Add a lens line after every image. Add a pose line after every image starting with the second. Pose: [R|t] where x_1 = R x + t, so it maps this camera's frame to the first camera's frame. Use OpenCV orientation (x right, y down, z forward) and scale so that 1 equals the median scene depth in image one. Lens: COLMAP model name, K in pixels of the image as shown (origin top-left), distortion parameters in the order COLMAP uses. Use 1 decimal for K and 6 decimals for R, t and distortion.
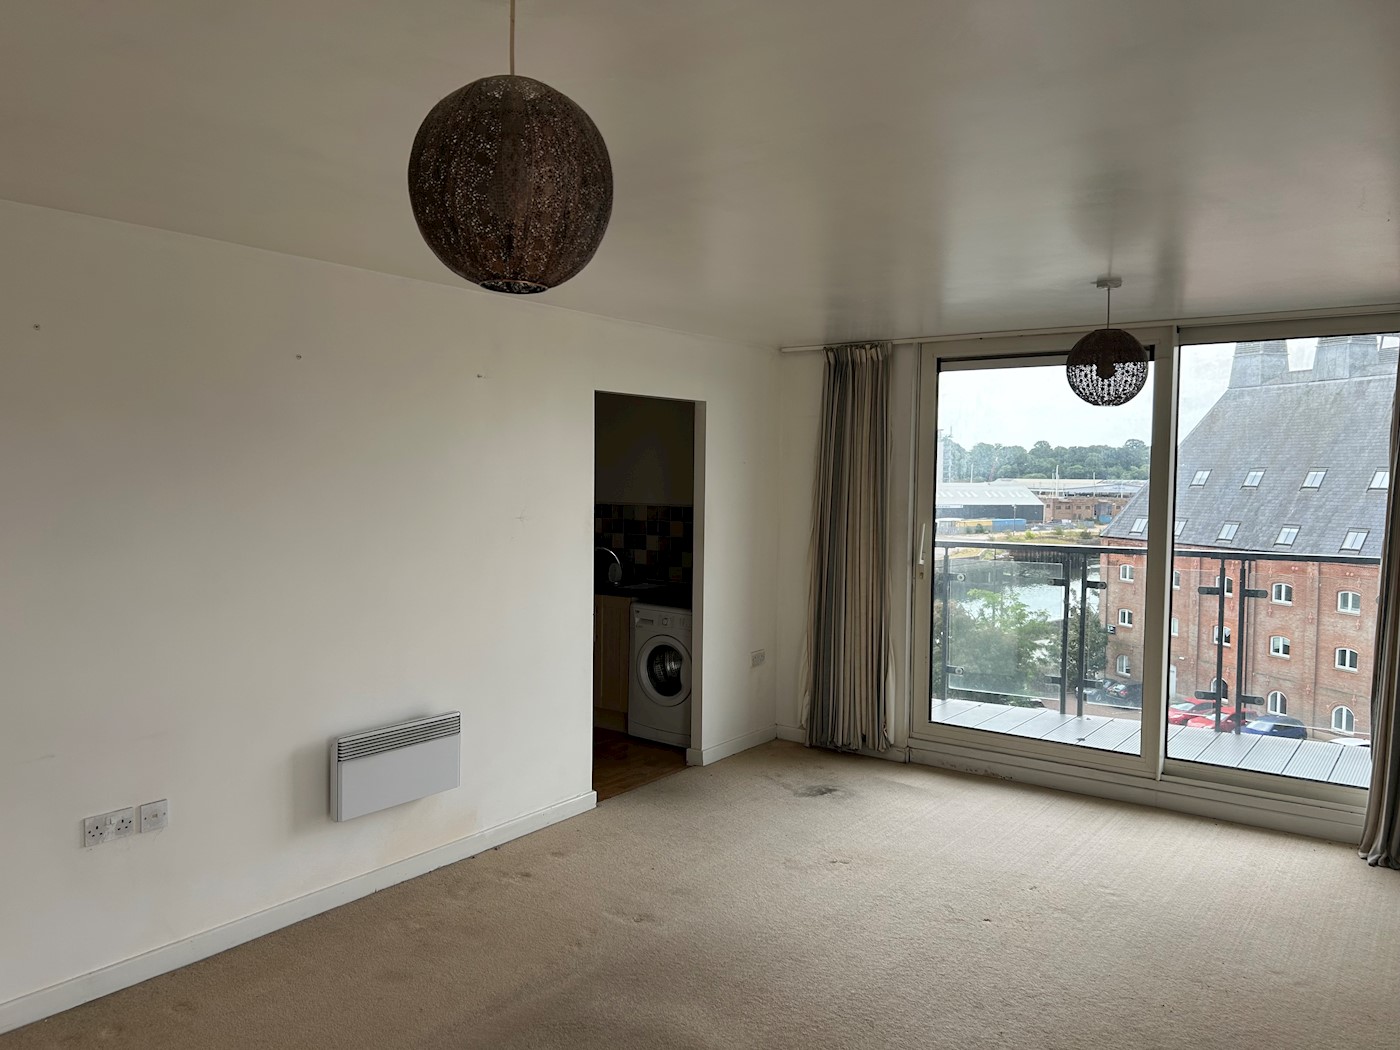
lens RADIAL K [[1049.7, 0, 696.8], [0, 1049.7, 521.2], [0, 0, 1]] dist [0.046848, -0.040988]
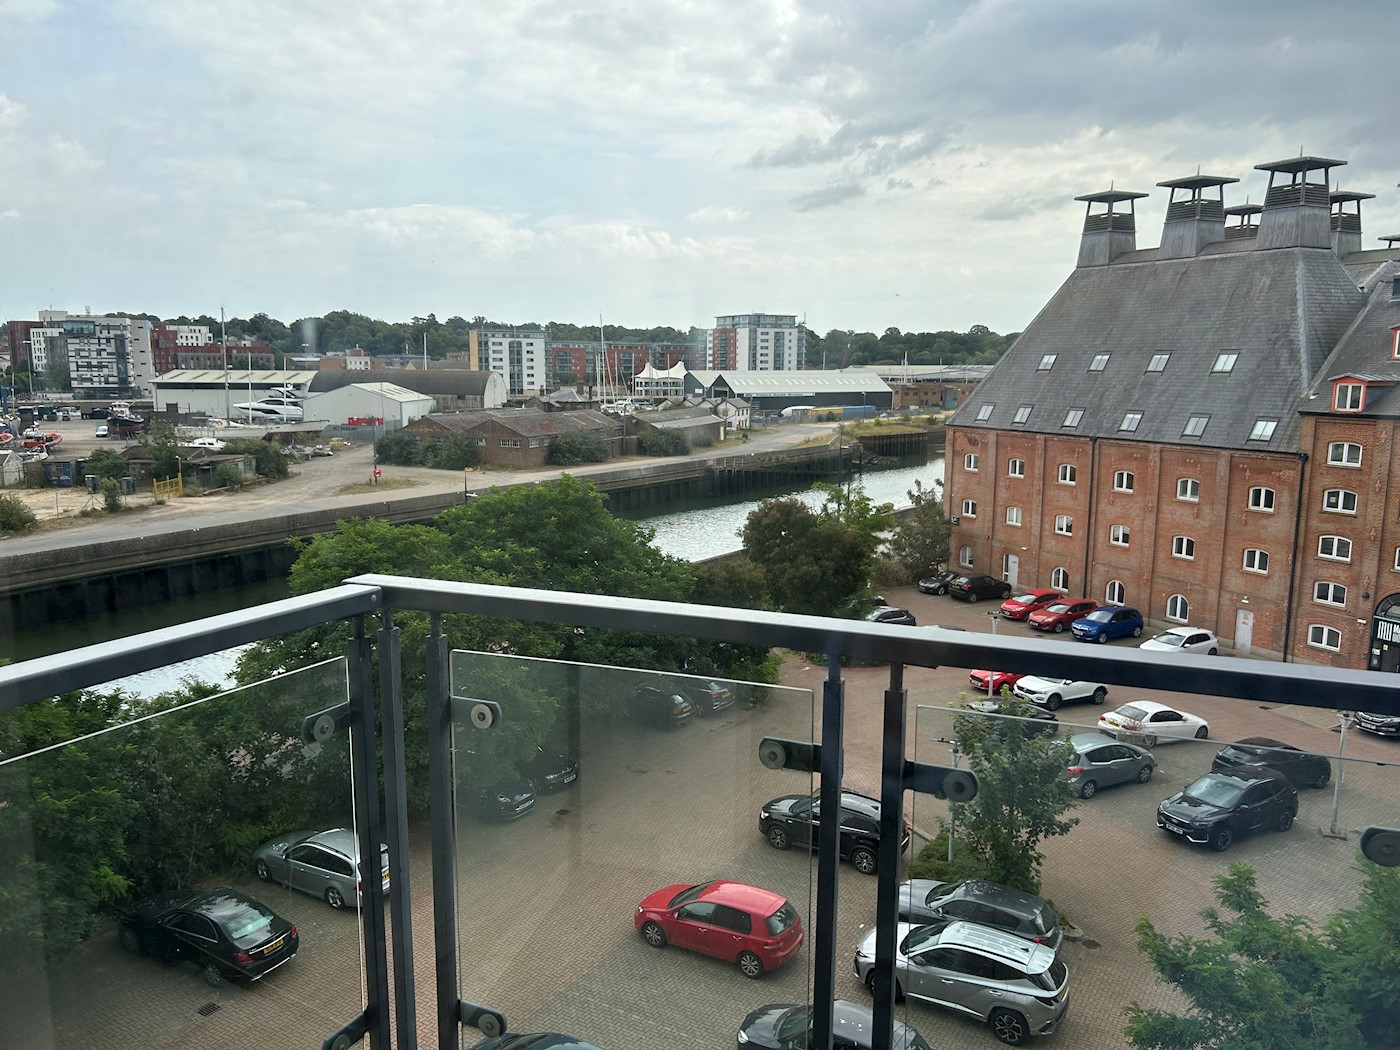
lens RADIAL K [[1049.7, 0, 686.7], [0, 1049.7, 529.0], [0, 0, 1]] dist [0.046848, -0.040988]
pose [[0.992129, -0.025674, 0.122561, 0.301859], [0.011756, 0.993530, 0.112959, -0.026779], [-0.124668, -0.110629, 0.986012, 0.803553]]
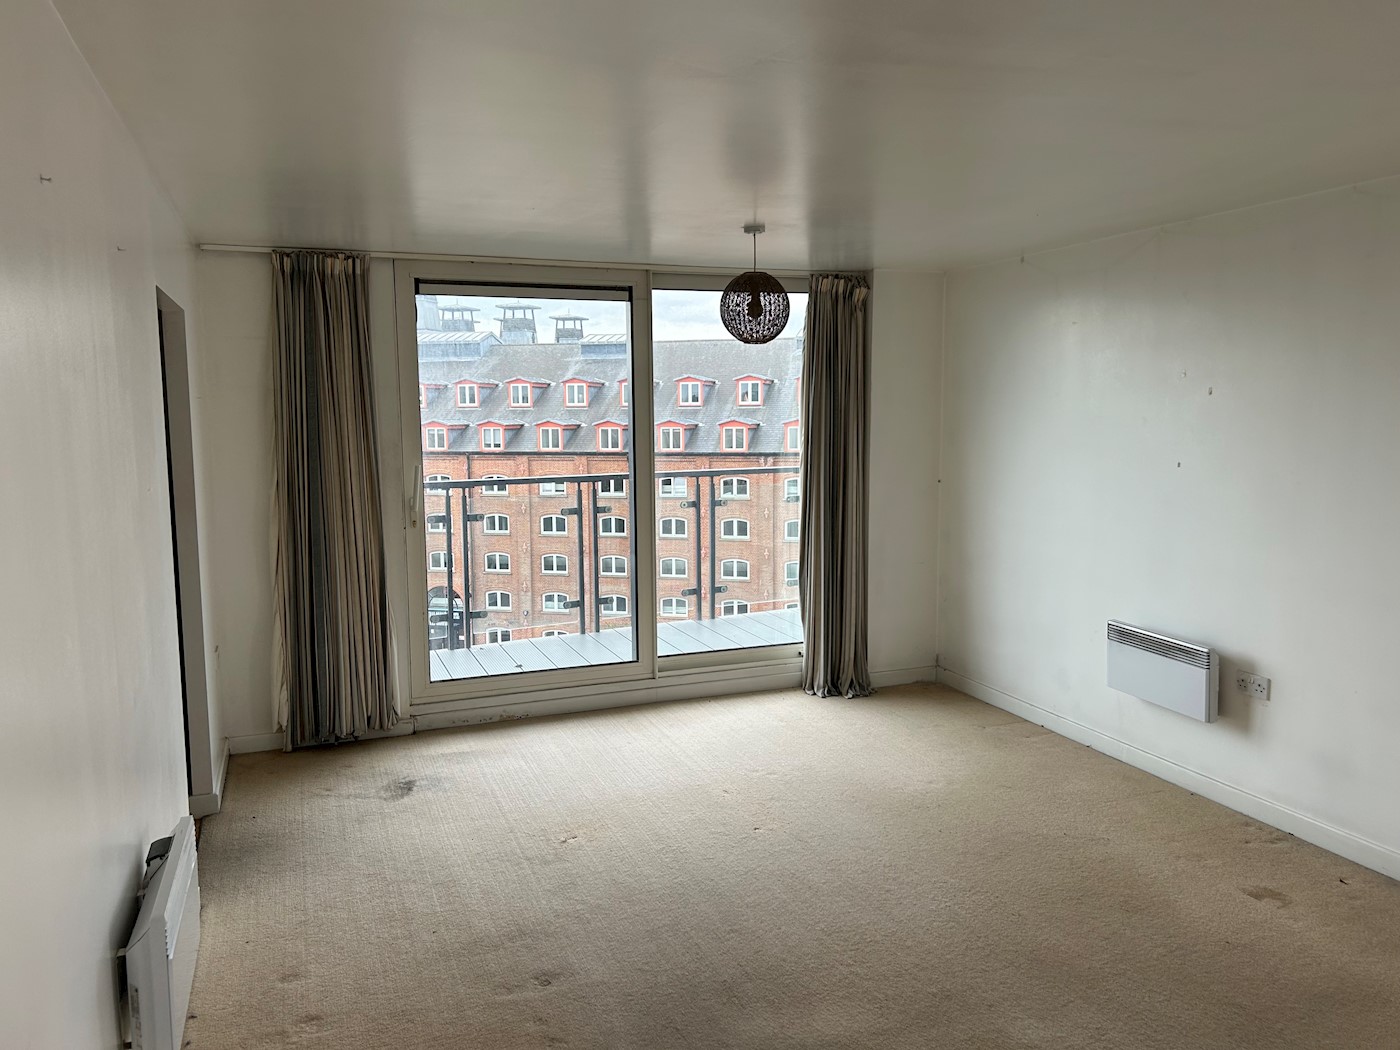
lens RADIAL K [[1049.7, 0, 693.4], [0, 1049.7, 518.7], [0, 0, 1]] dist [0.046848, -0.040988]
pose [[0.546576, -0.104496, 0.830864, -0.366006], [0.054035, 0.994517, 0.089532, -0.018236], [-0.835664, -0.004040, 0.549225, 0.284533]]
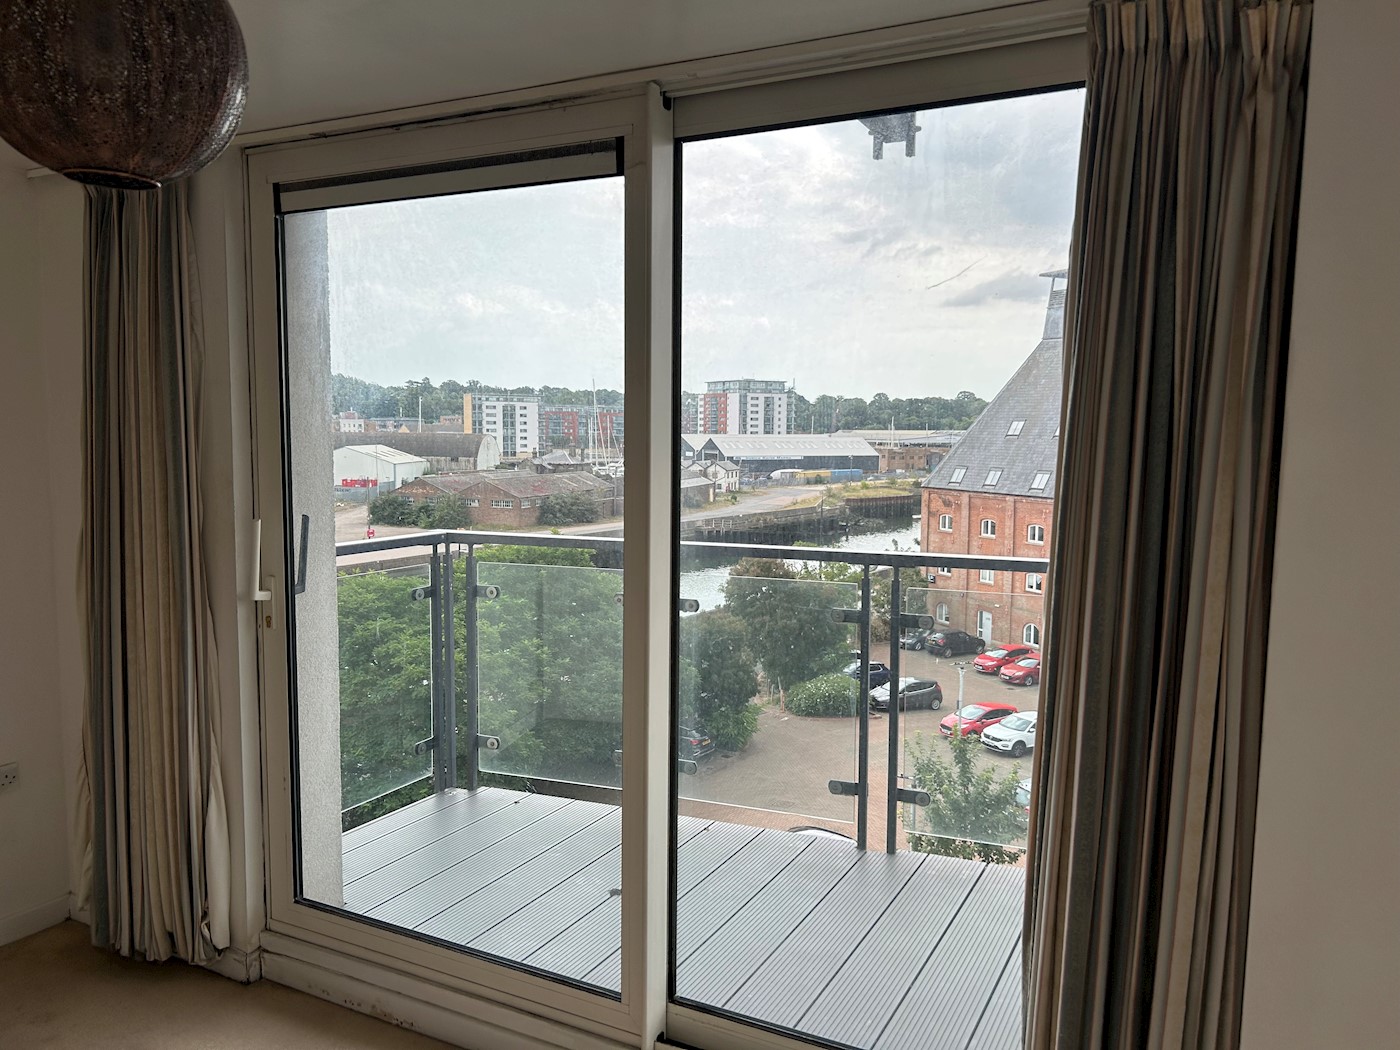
lens RADIAL K [[1049.7, 0, 704.0], [0, 1049.7, 522.9], [0, 0, 1]] dist [0.046848, -0.040988]
pose [[0.988958, -0.015561, 0.147374, 0.316989], [0.008527, 0.998799, 0.048238, -0.017158], [-0.147948, -0.046449, 0.987904, 0.427149]]
